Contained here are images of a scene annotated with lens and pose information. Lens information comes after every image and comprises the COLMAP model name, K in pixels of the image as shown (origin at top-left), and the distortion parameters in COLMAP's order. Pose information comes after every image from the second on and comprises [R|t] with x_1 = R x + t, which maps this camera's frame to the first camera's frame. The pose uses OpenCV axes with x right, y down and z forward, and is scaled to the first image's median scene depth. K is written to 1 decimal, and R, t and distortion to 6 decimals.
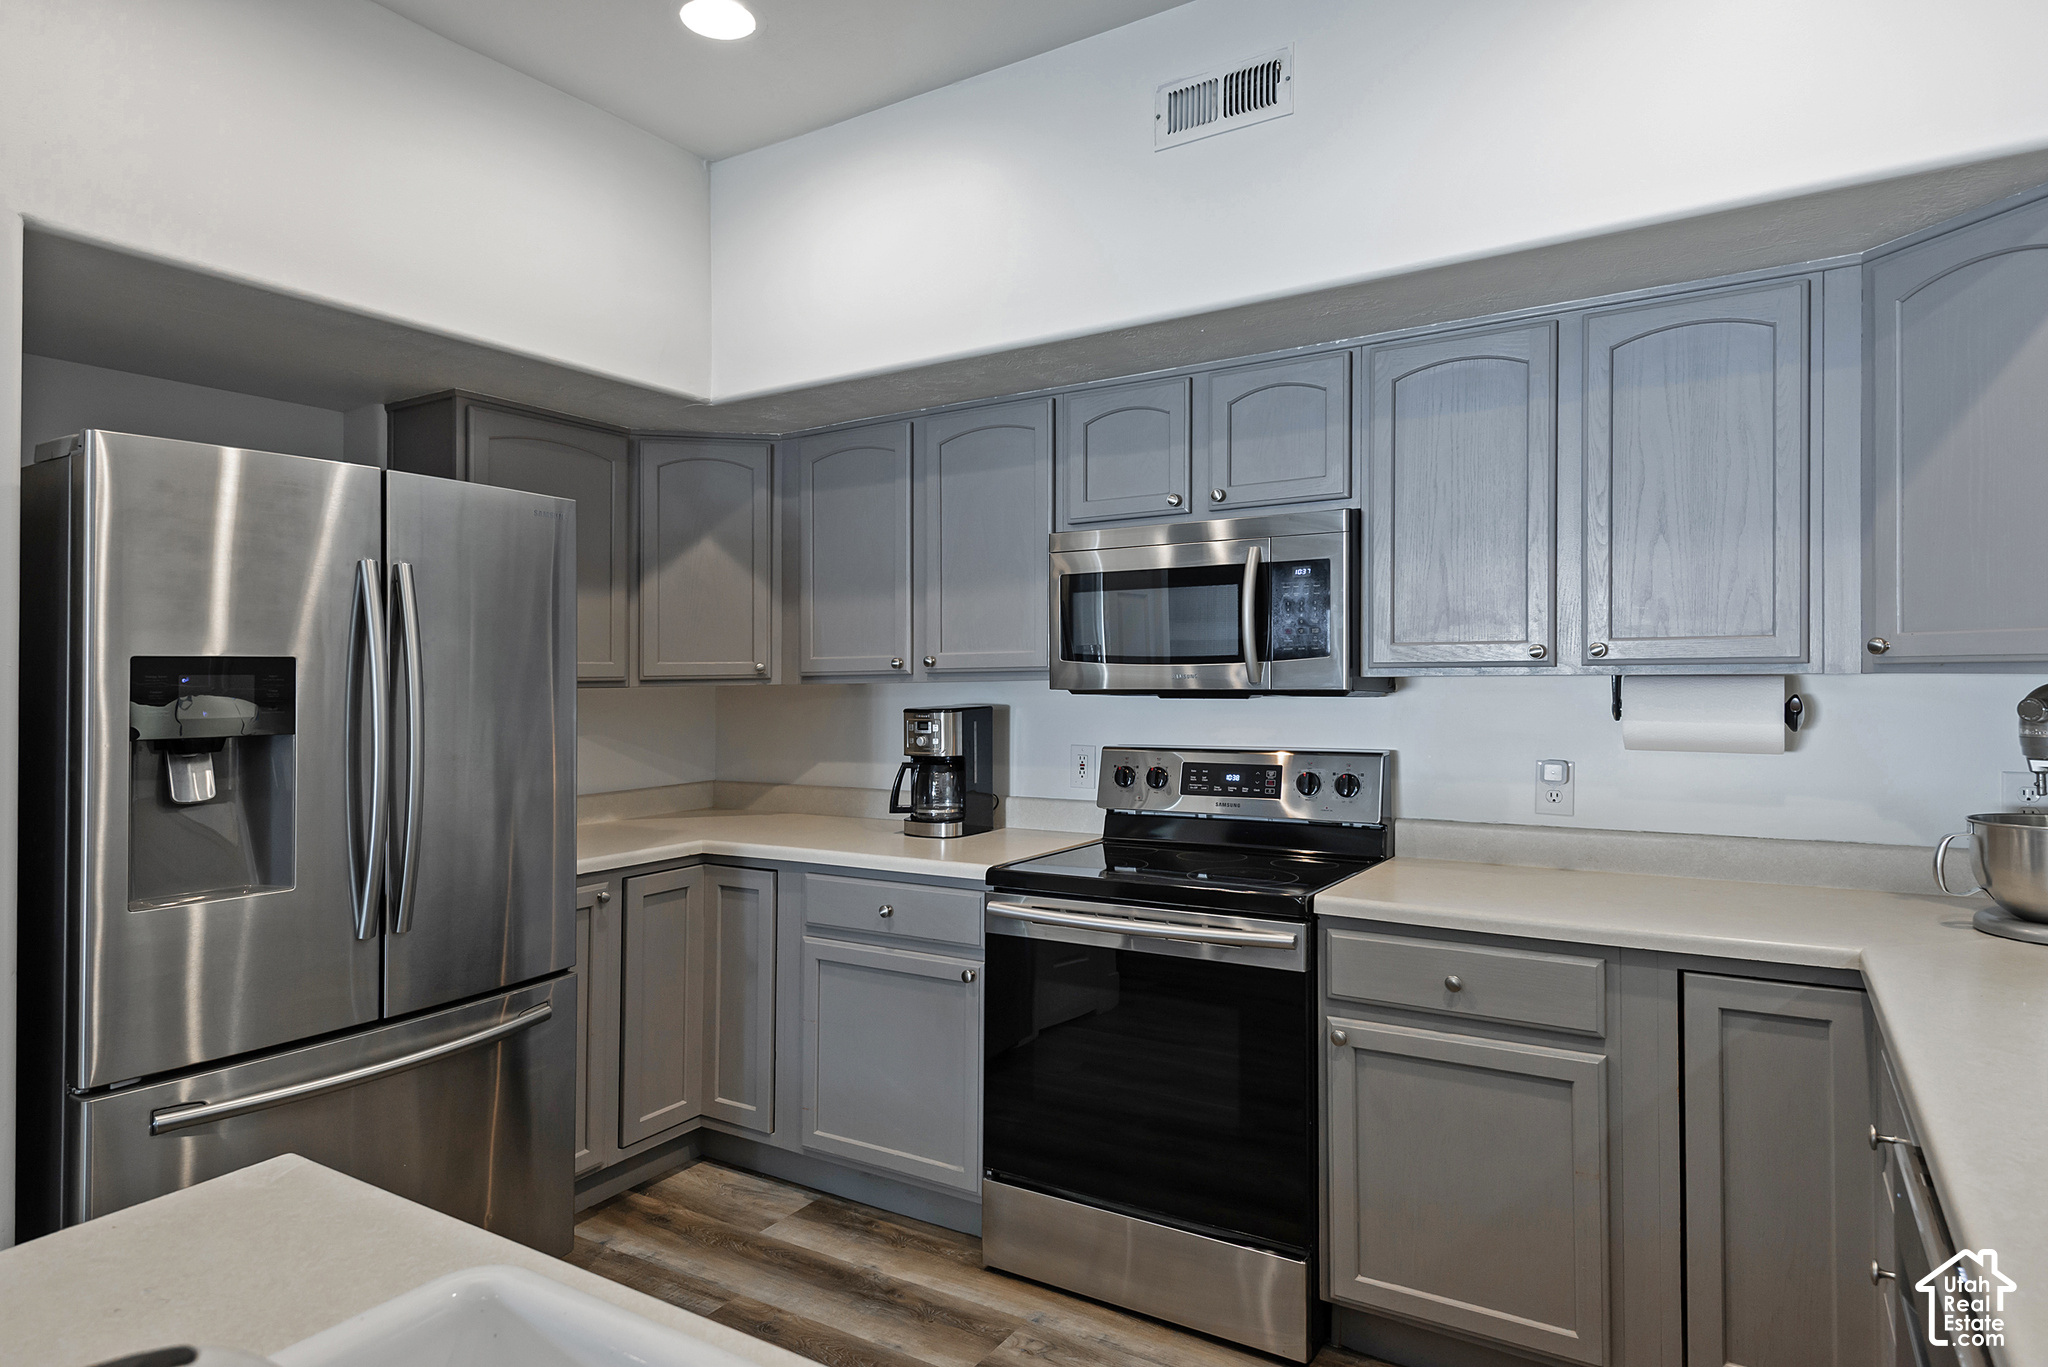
lens RADIAL K [[1182.7, 0, 1042.5], [0, 1182.7, 669.2], [0, 0, 1]] dist [0.004747, -0.002153]
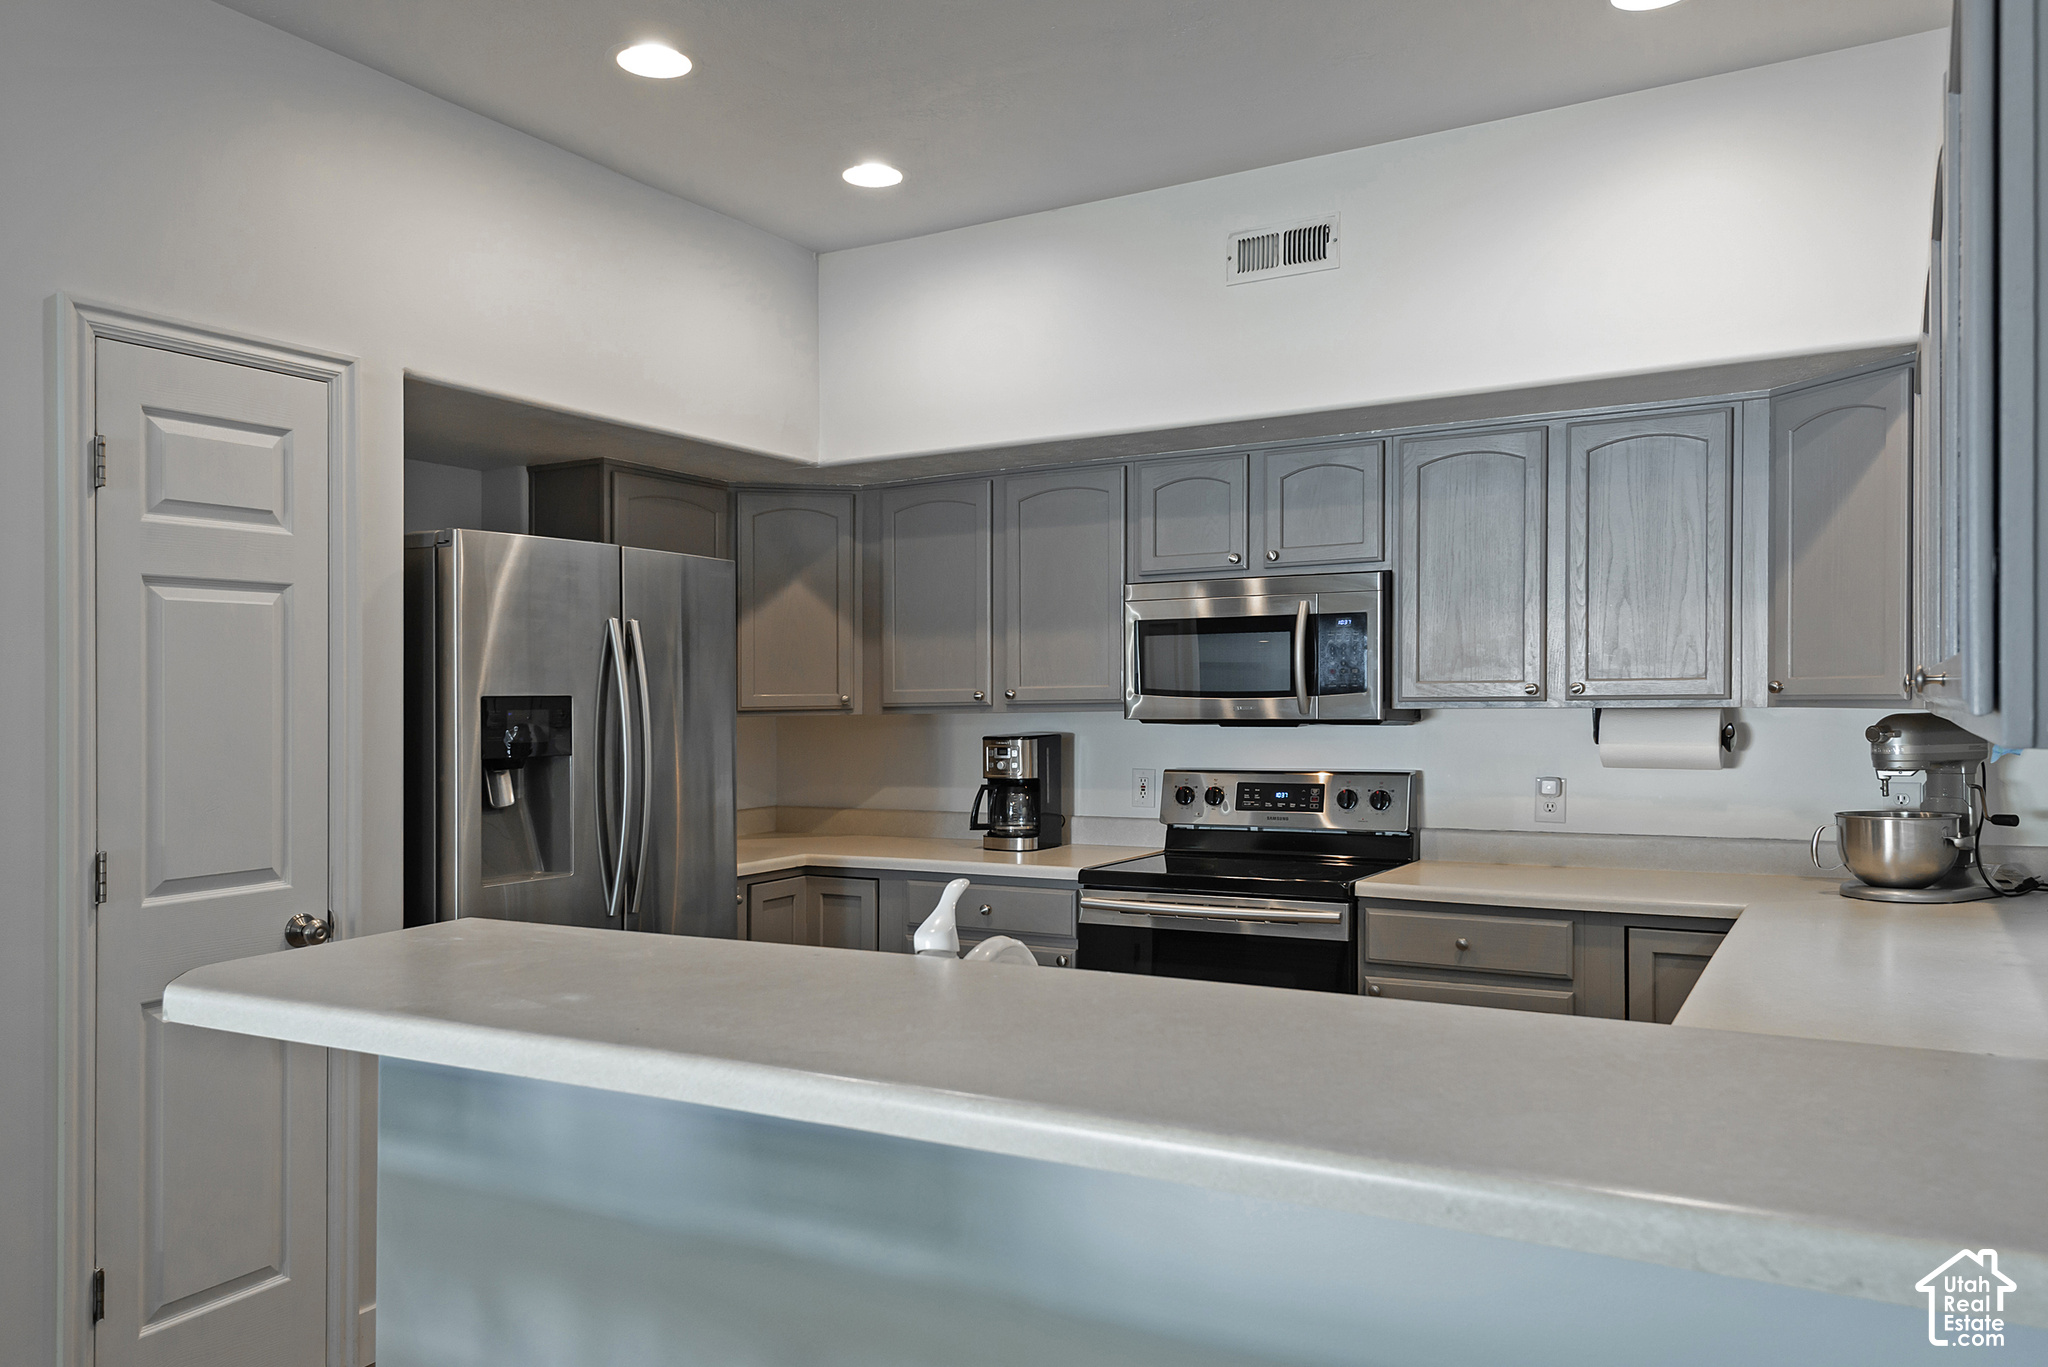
lens RADIAL K [[1453.3, 0, 1018.2], [0, 1453.3, 702.4], [0, 0, 1]] dist [-0.008758, 0.004015]
pose [[0.999914, -0.000970, 0.013043, -0.135991], [0.000869, 0.999970, 0.007729, -0.012068], [-0.013050, -0.007717, 0.999885, -0.493183]]
